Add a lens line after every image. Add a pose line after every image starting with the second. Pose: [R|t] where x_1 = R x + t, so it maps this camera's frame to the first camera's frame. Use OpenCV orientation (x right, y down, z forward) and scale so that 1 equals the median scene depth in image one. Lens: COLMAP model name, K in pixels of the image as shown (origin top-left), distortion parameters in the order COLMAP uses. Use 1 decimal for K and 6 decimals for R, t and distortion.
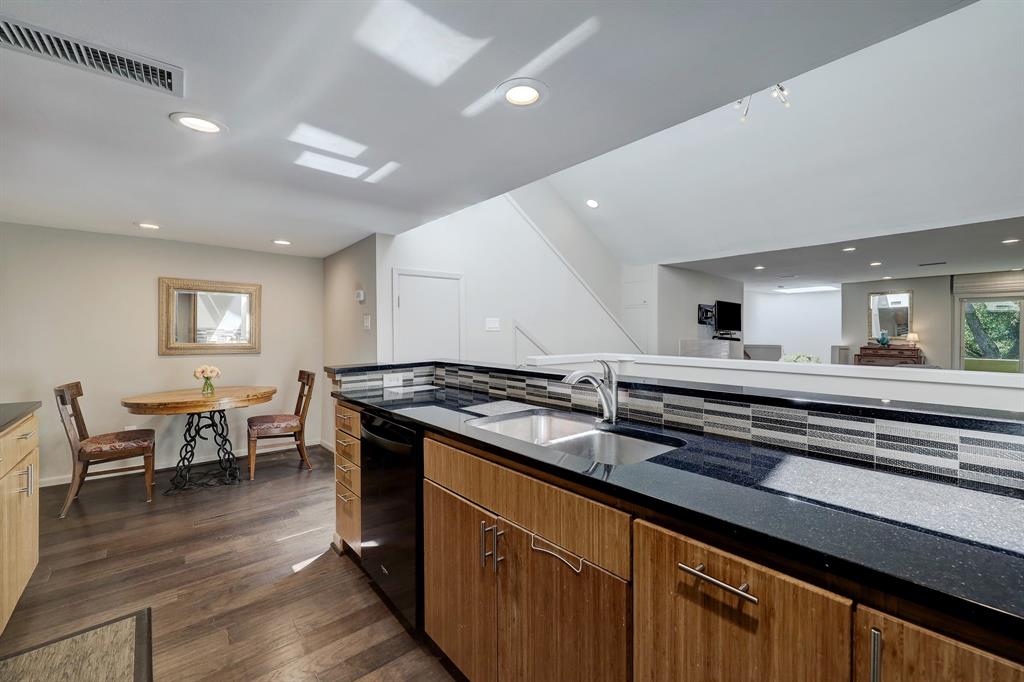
lens RADIAL K [[456.3, 0, 512.6], [0, 456.3, 338.7], [0, 0, 1]] dist [0.000784, 0.000354]
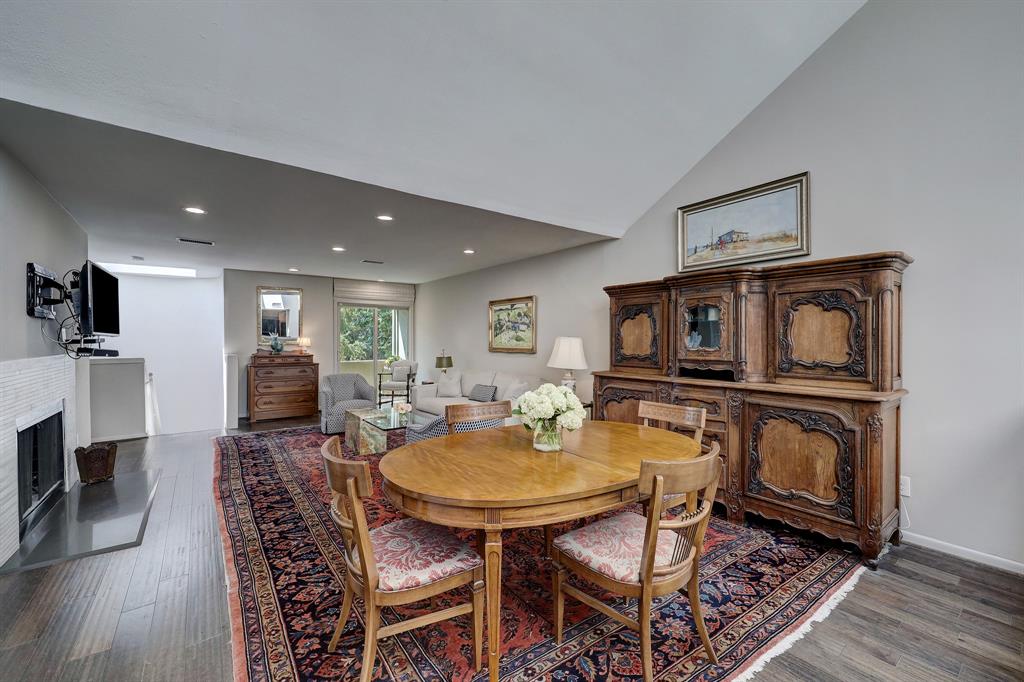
lens RADIAL K [[442.8, 0, 512.0], [0, 442.8, 341.0], [0, 0, 1]] dist [0.000593, -0.000083]
pose [[0.114572, -0.012696, 0.993334, 0.189383], [0.005620, 0.999911, 0.012132, -0.028337], [-0.993399, 0.004193, 0.114633, 1.128433]]
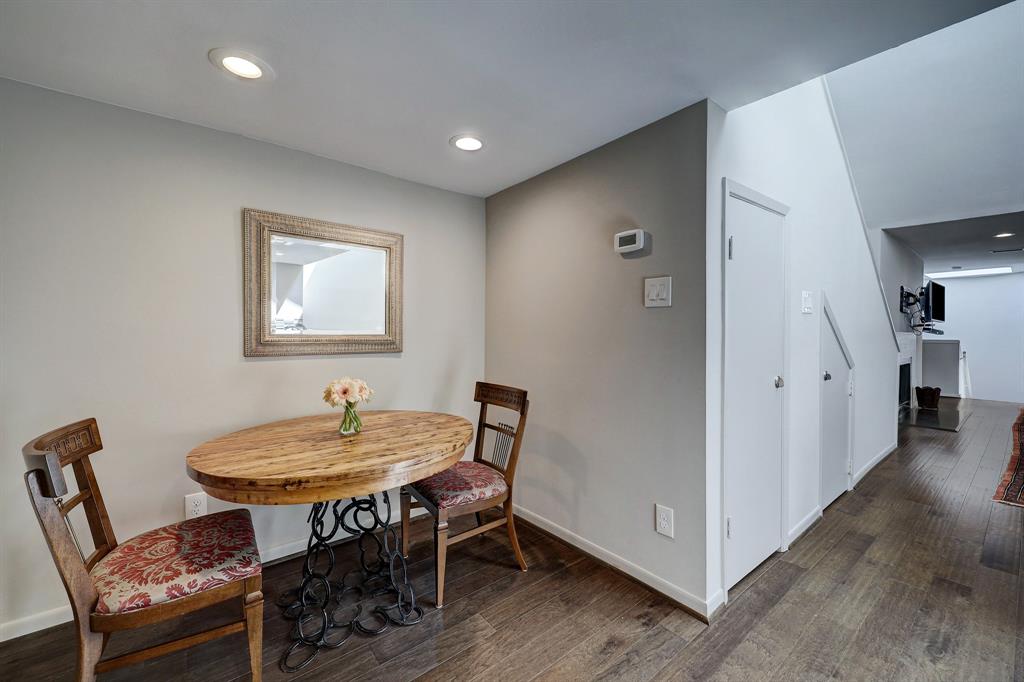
lens RADIAL K [[442.8, 0, 512.0], [0, 442.8, 341.0], [0, 0, 1]] dist [0.000593, -0.000083]
pose [[0.999738, 0.001012, -0.022856, -0.444548], [-0.000653, 0.999876, 0.015715, 0.010210], [0.022869, -0.015696, 0.999615, 0.484173]]
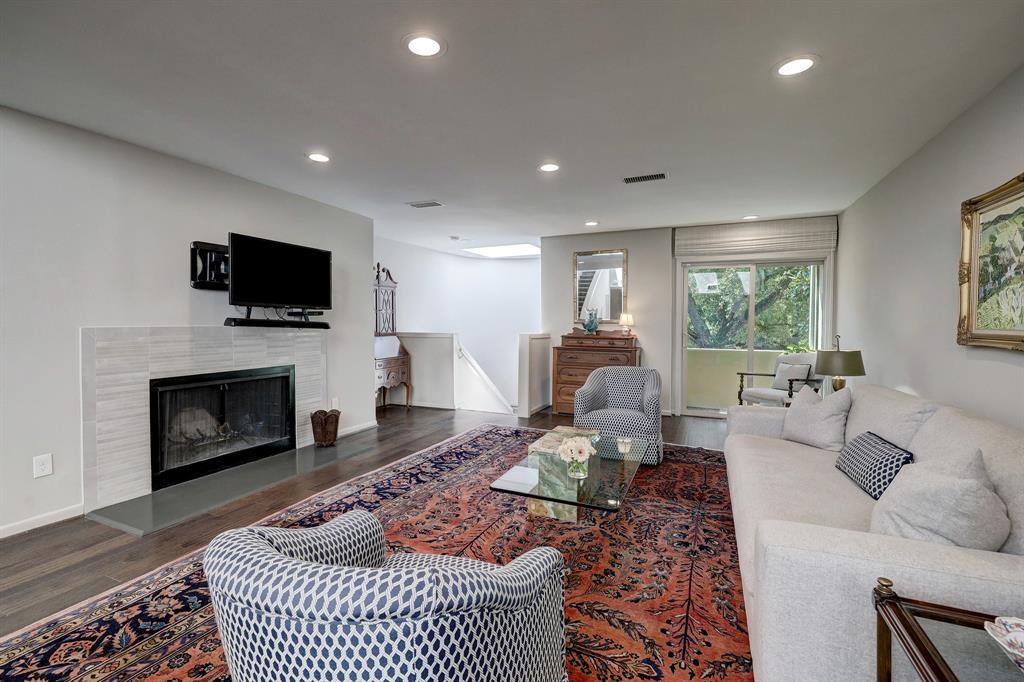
lens RADIAL K [[437.1, 0, 469.3], [0, 437.1, 334.6], [0, 0, 1]] dist [-0.001878, -0.000225]
pose [[0.943070, -0.014012, 0.332300, 1.007861], [0.004259, 0.999539, 0.030062, -0.003582], [-0.332568, -0.026935, 0.942695, 1.074201]]
